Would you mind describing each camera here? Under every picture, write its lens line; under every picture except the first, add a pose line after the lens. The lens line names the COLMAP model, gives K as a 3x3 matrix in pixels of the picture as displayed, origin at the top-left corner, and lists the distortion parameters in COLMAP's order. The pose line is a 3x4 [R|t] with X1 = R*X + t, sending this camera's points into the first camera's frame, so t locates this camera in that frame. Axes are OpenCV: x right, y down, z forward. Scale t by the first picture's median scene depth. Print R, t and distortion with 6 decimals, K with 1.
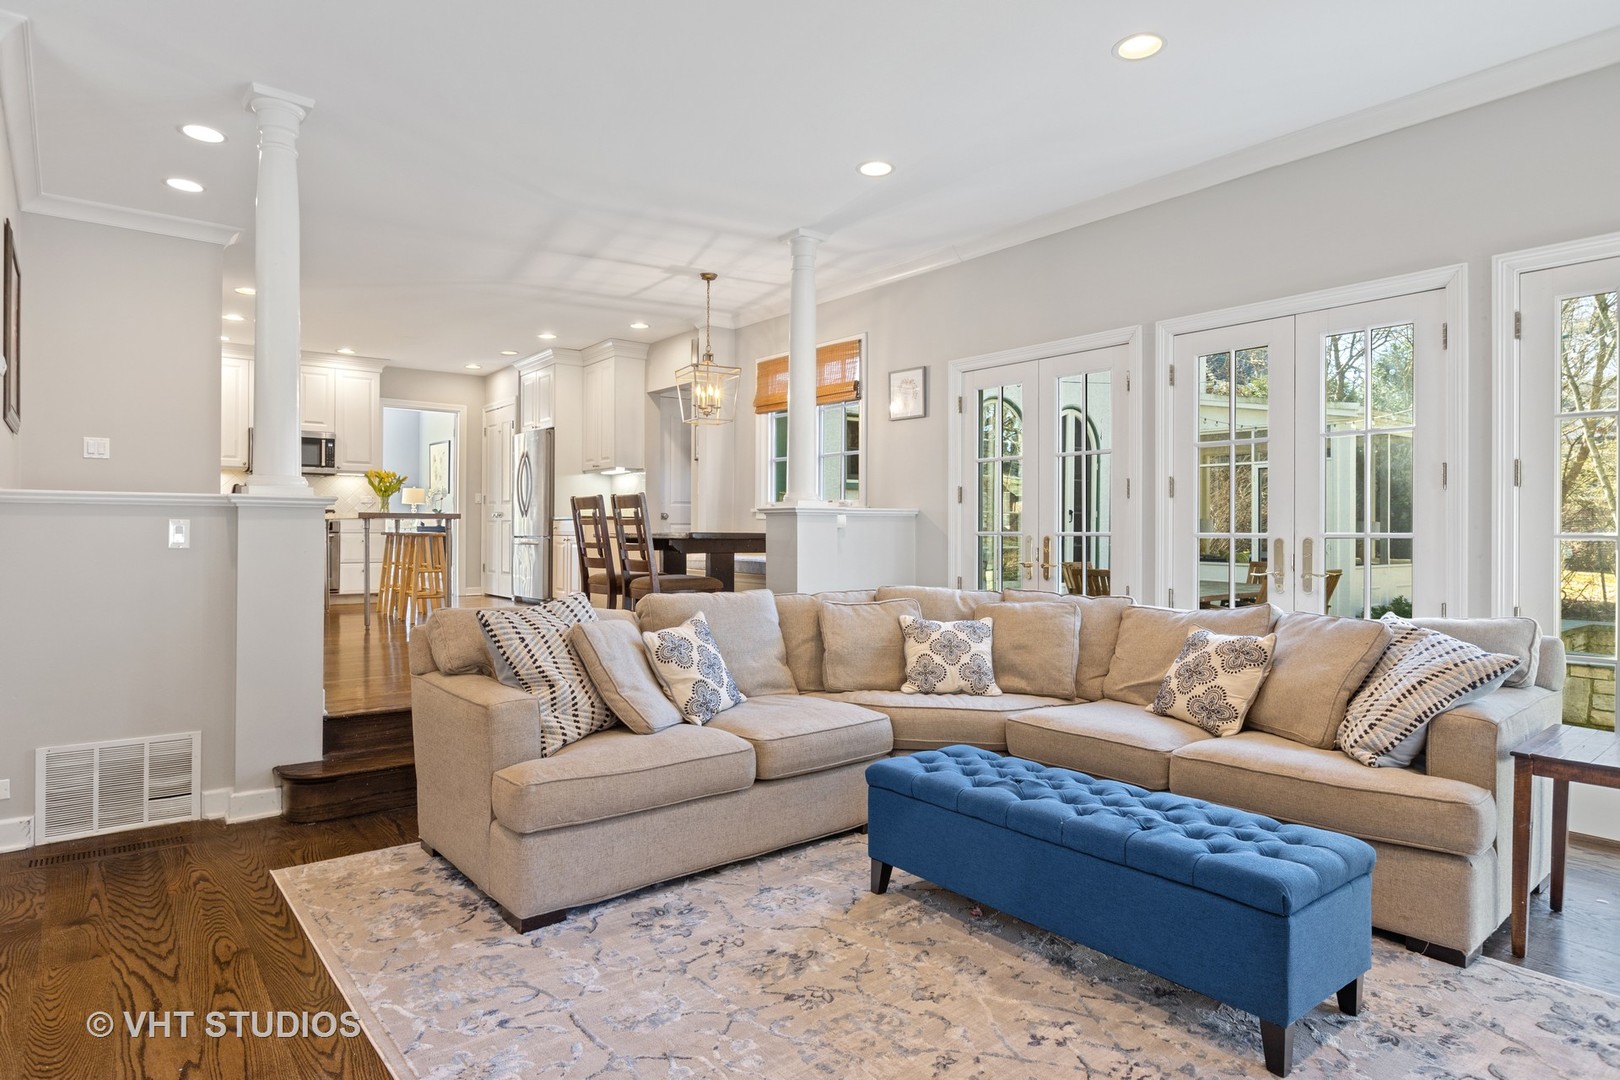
lens RADIAL K [[913.3, 0, 805.2], [0, 913.3, 531.2], [0, 0, 1]] dist [0.004012, 0.000772]
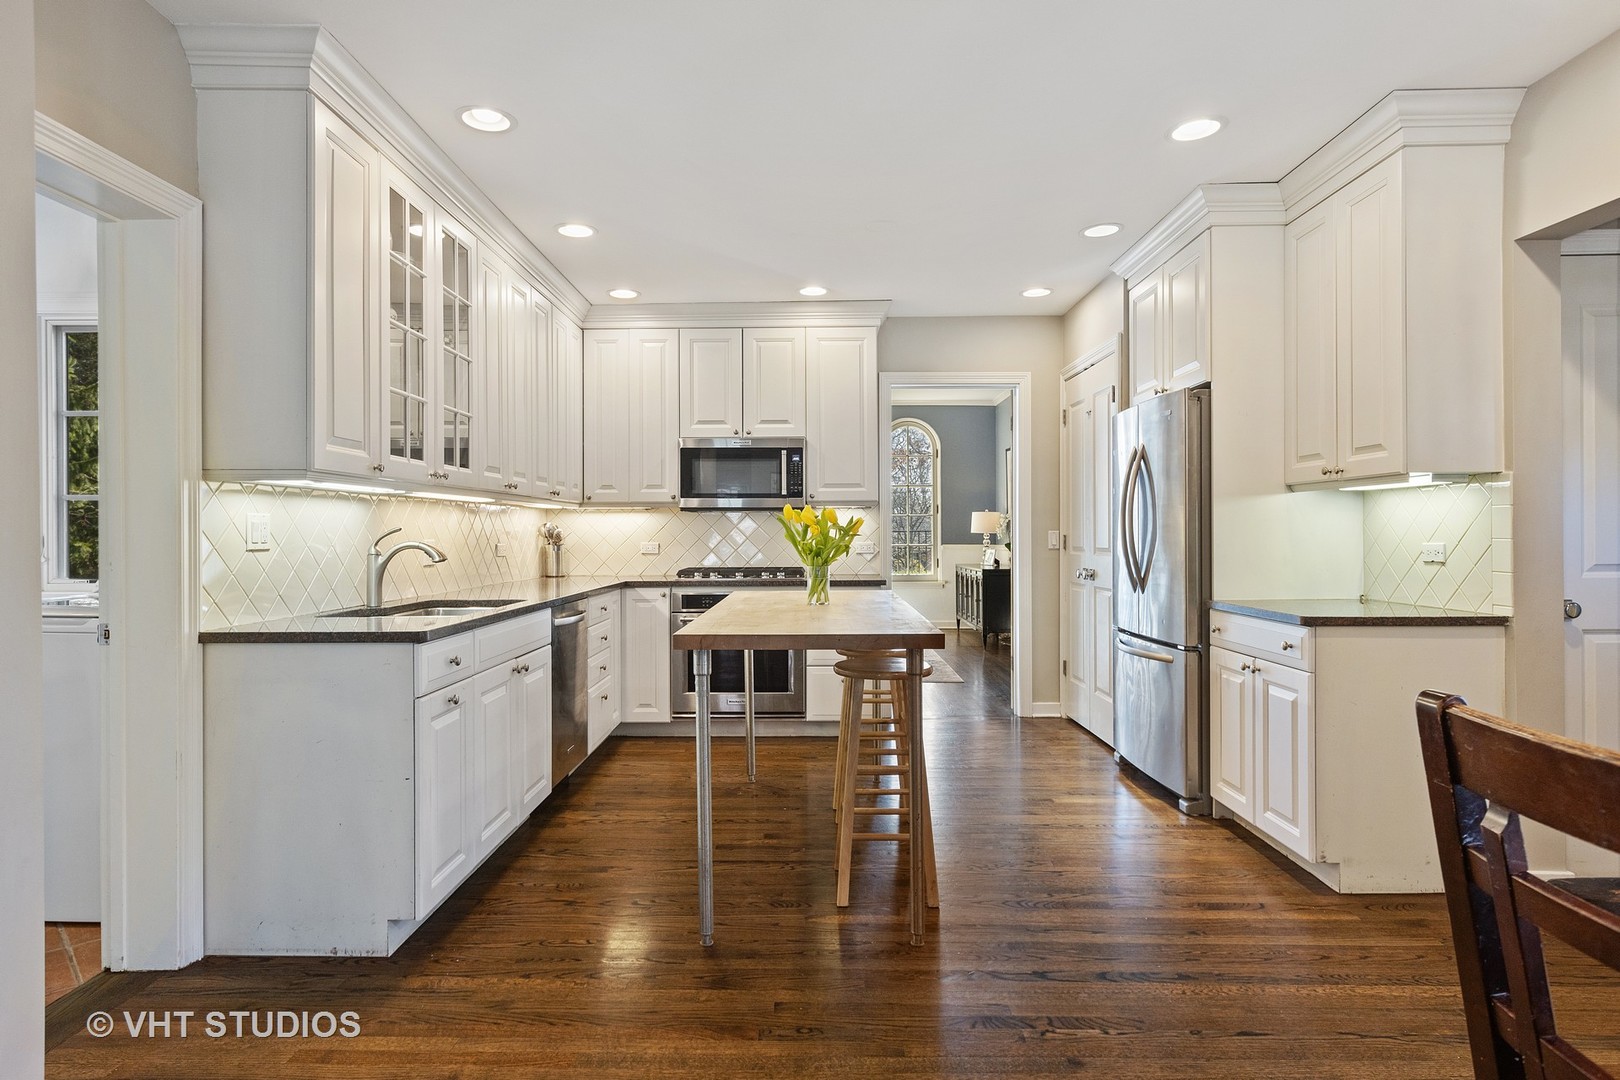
lens RADIAL K [[886.8, 0, 791.9], [0, 886.8, 529.4], [0, 0, 1]] dist [0.002418, 0.000649]
pose [[0.779441, -0.009937, -0.626397, -0.225178], [0.007121, 0.999950, -0.007002, -0.060381], [0.626435, 0.000997, 0.779473, 0.746794]]
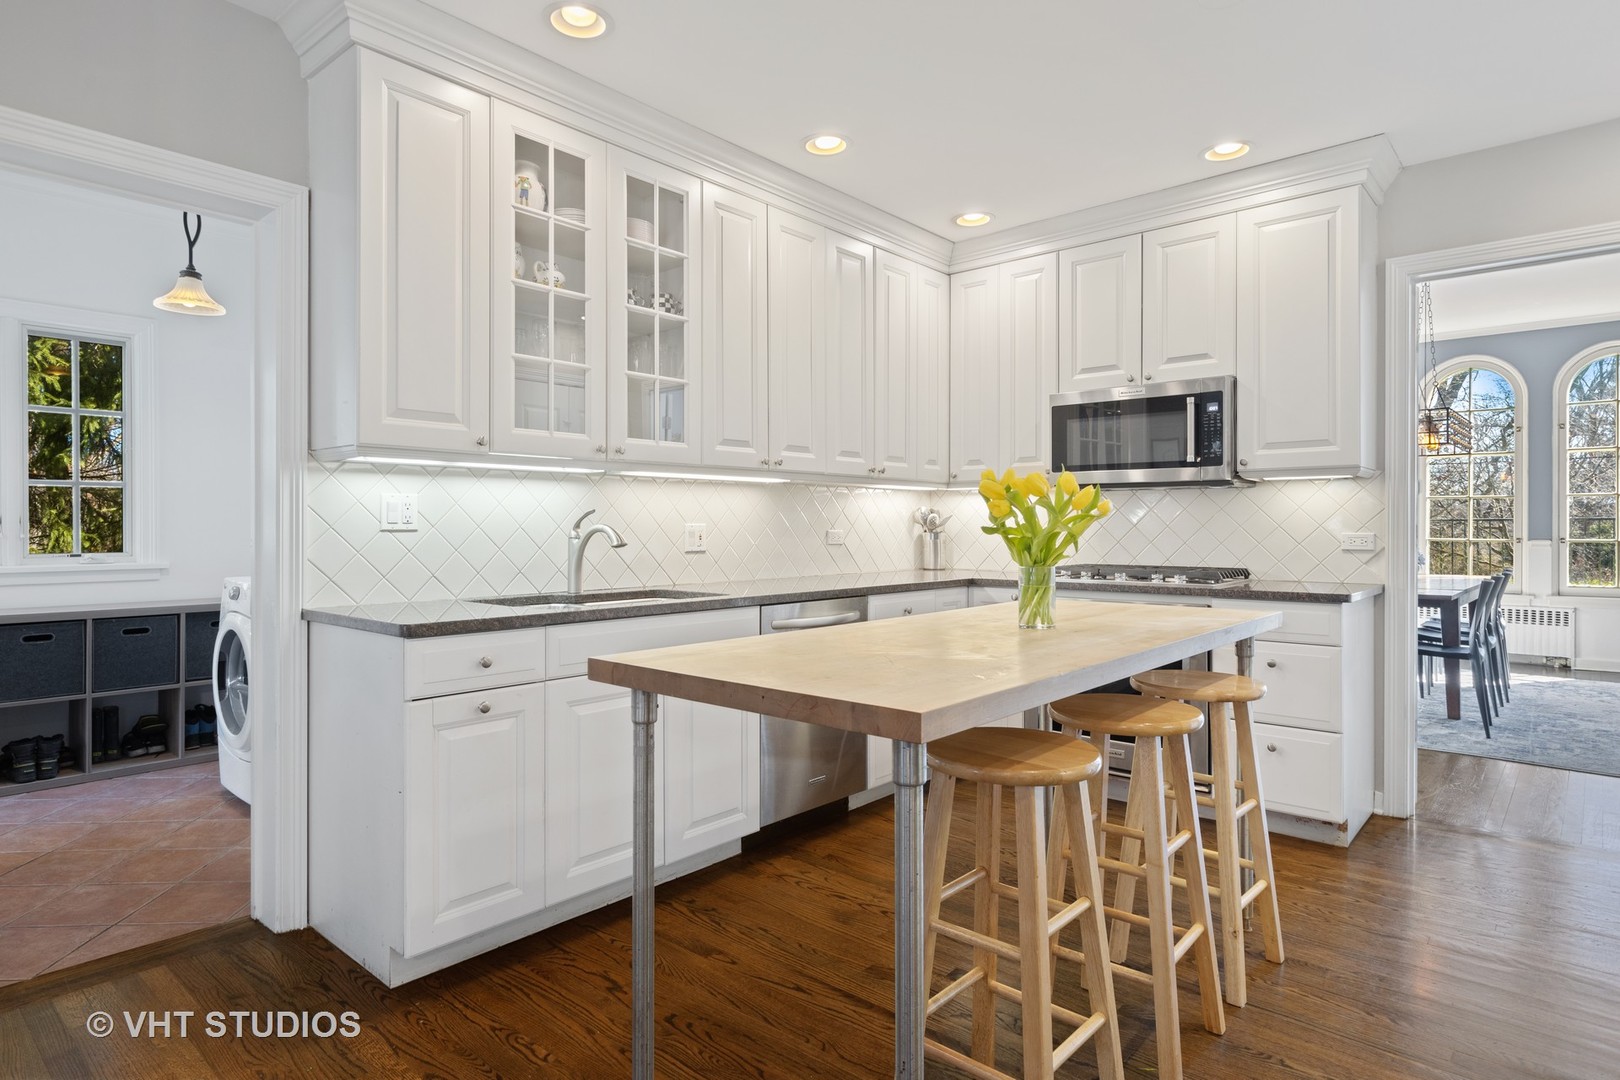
lens RADIAL K [[889.3, 0, 809.0], [0, 889.3, 521.6], [0, 0, 1]] dist [0.005491, 0.000867]
pose [[0.191033, -0.007648, -0.981554, -0.235019], [-0.000470, 0.999969, -0.007882, -0.056391], [0.981583, 0.001967, 0.191024, 1.009506]]
